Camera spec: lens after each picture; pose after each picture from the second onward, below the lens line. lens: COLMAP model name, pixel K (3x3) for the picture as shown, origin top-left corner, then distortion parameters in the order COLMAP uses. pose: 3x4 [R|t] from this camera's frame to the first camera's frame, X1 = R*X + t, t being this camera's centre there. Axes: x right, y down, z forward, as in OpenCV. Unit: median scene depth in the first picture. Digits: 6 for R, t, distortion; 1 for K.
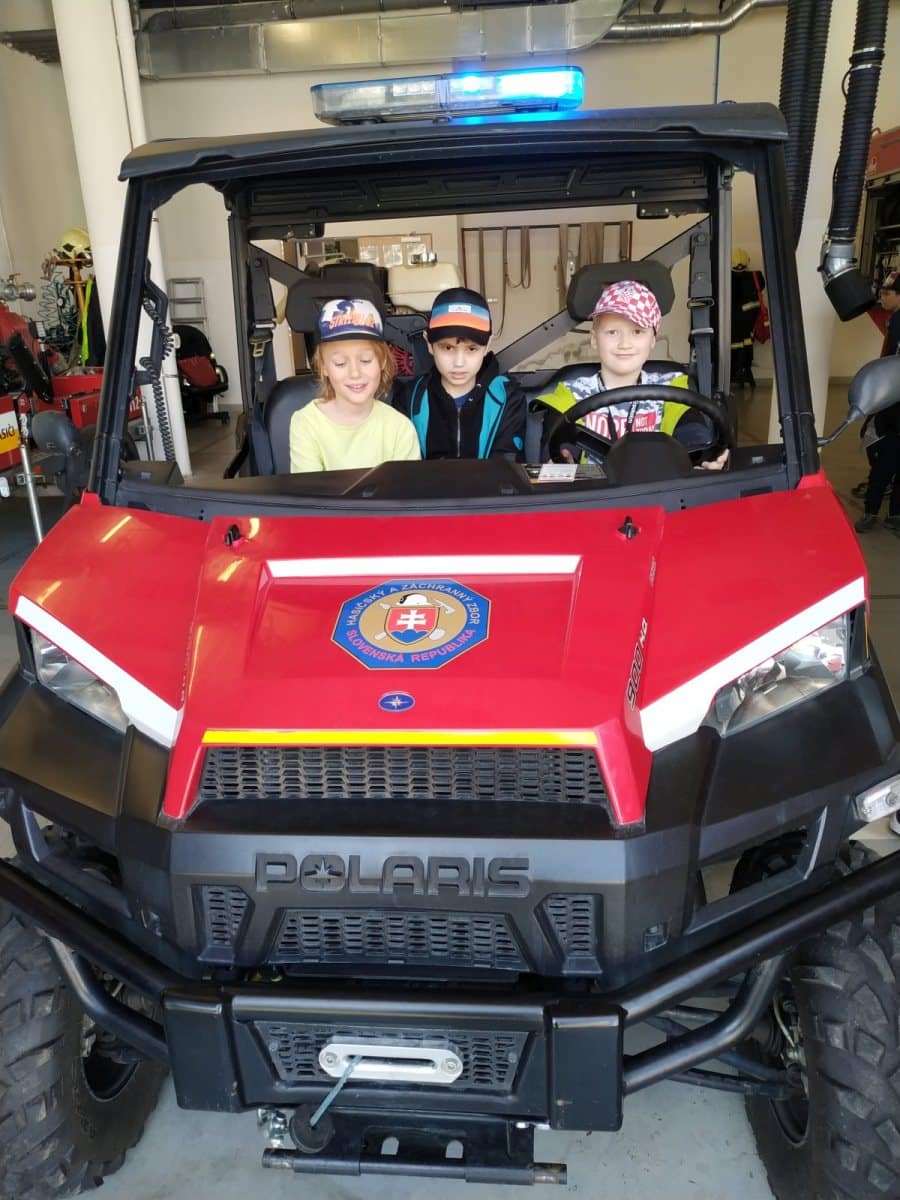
lens RADIAL K [[863.8, 0, 453.2], [0, 863.8, 597.7], [0, 0, 1]] dist [-0.004783, -0.008589]
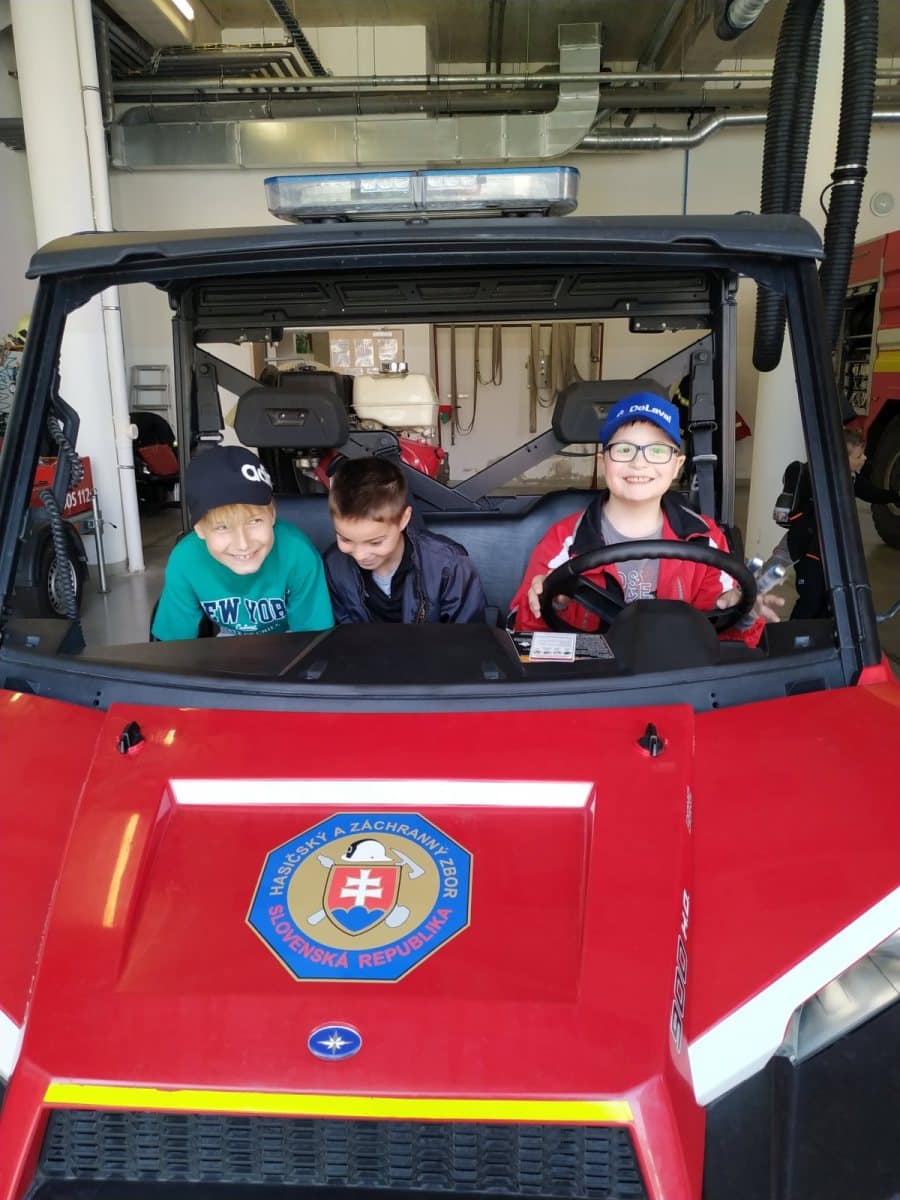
lens RADIAL K [[871.3, 0, 454.3], [0, 871.3, 602.2], [0, 0, 1]] dist [0.002672, -0.025328]
pose [[0.999099, 0.016600, 0.039071, -0.001979], [-0.012886, 0.995541, -0.093444, -0.071394], [-0.040448, 0.092856, 0.994858, 0.126838]]
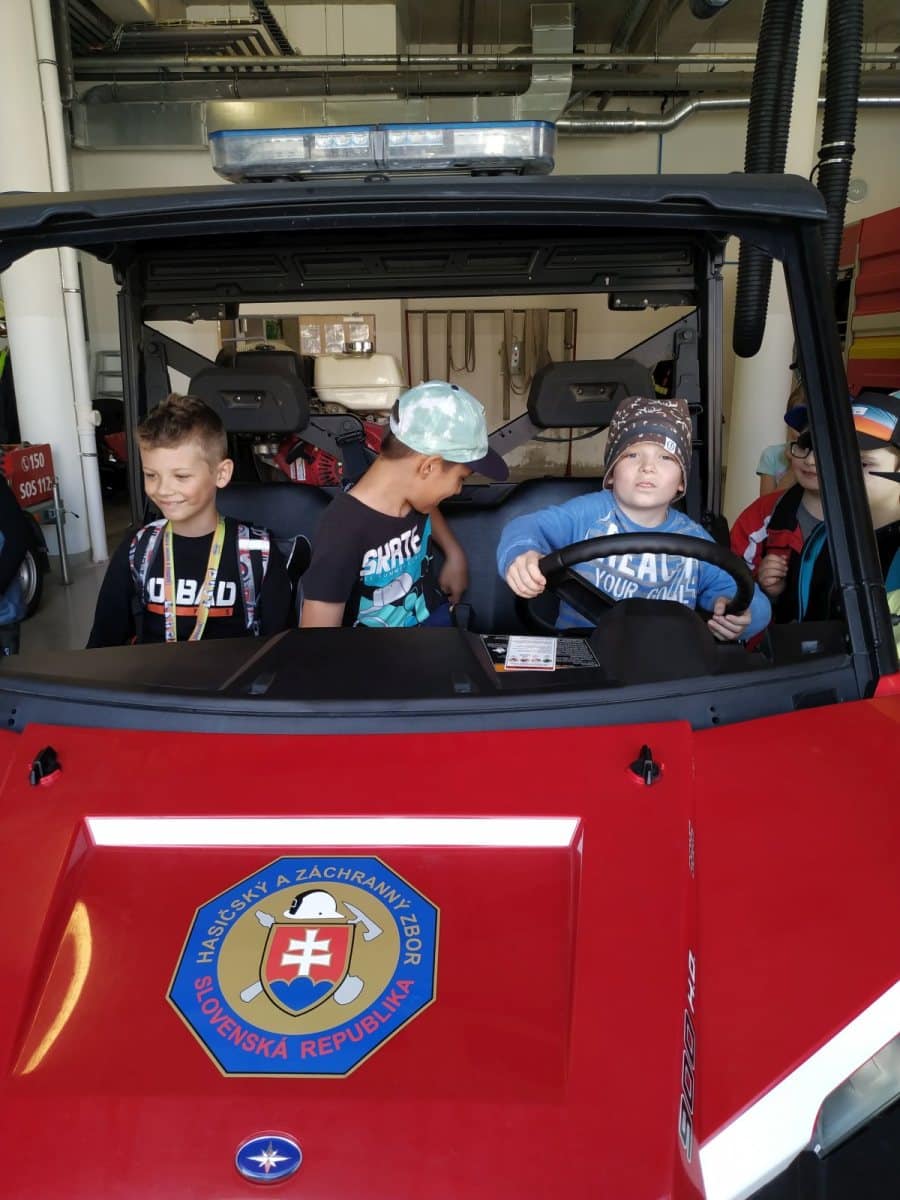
lens RADIAL K [[870.8, 0, 450.0], [0, 870.8, 600.0], [0, 0, 1]] dist [-0.013456, -0.001551]
pose [[0.997918, 0.010920, 0.063566, 0.004829], [-0.005632, 0.996551, -0.082795, -0.084192], [-0.064250, 0.082264, 0.994537, 0.184891]]
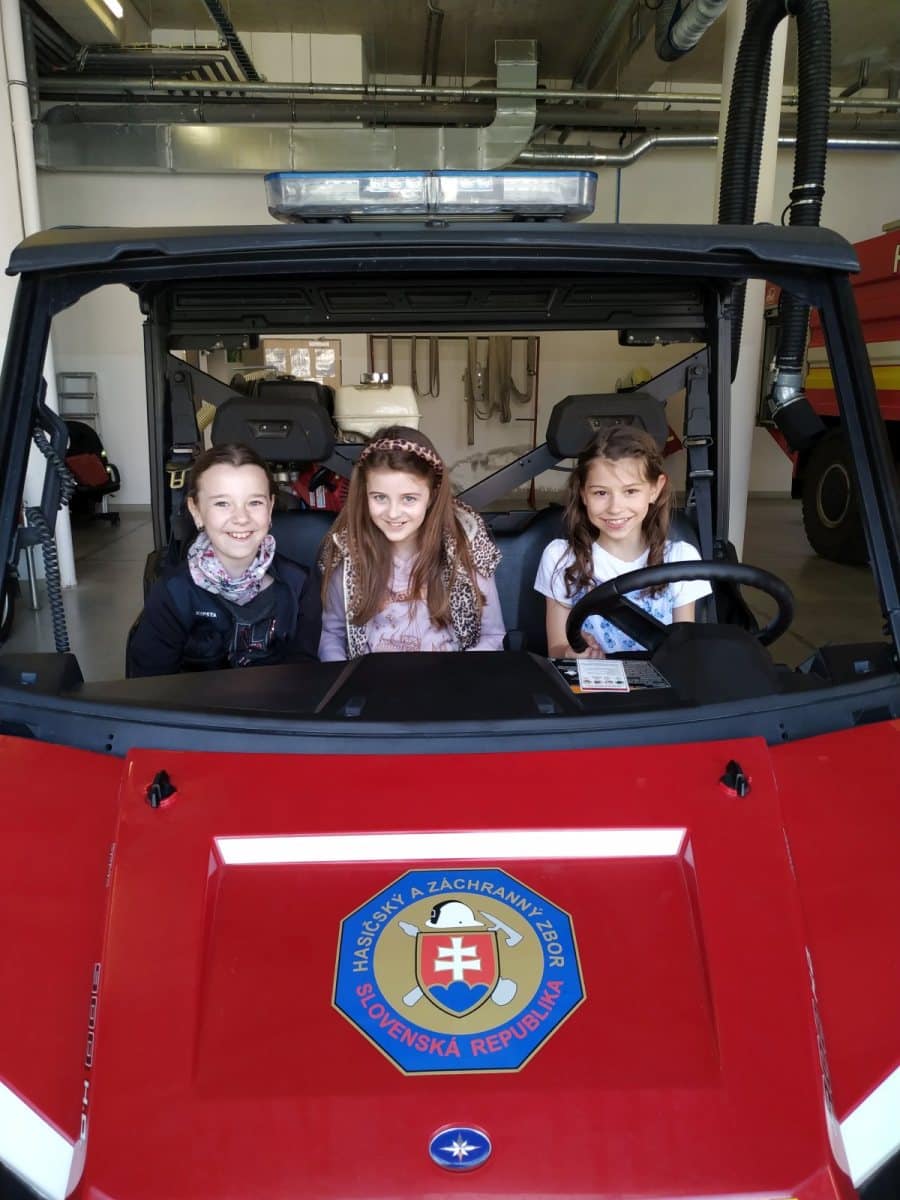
lens RADIAL K [[868.2, 0, 454.3], [0, 868.2, 607.7], [0, 0, 1]] dist [-0.008564, -0.005643]
pose [[0.992456, 0.007584, 0.122364, -0.064920], [0.004653, 0.995036, -0.099409, -0.084210], [-0.122510, 0.099229, 0.987494, 0.168694]]
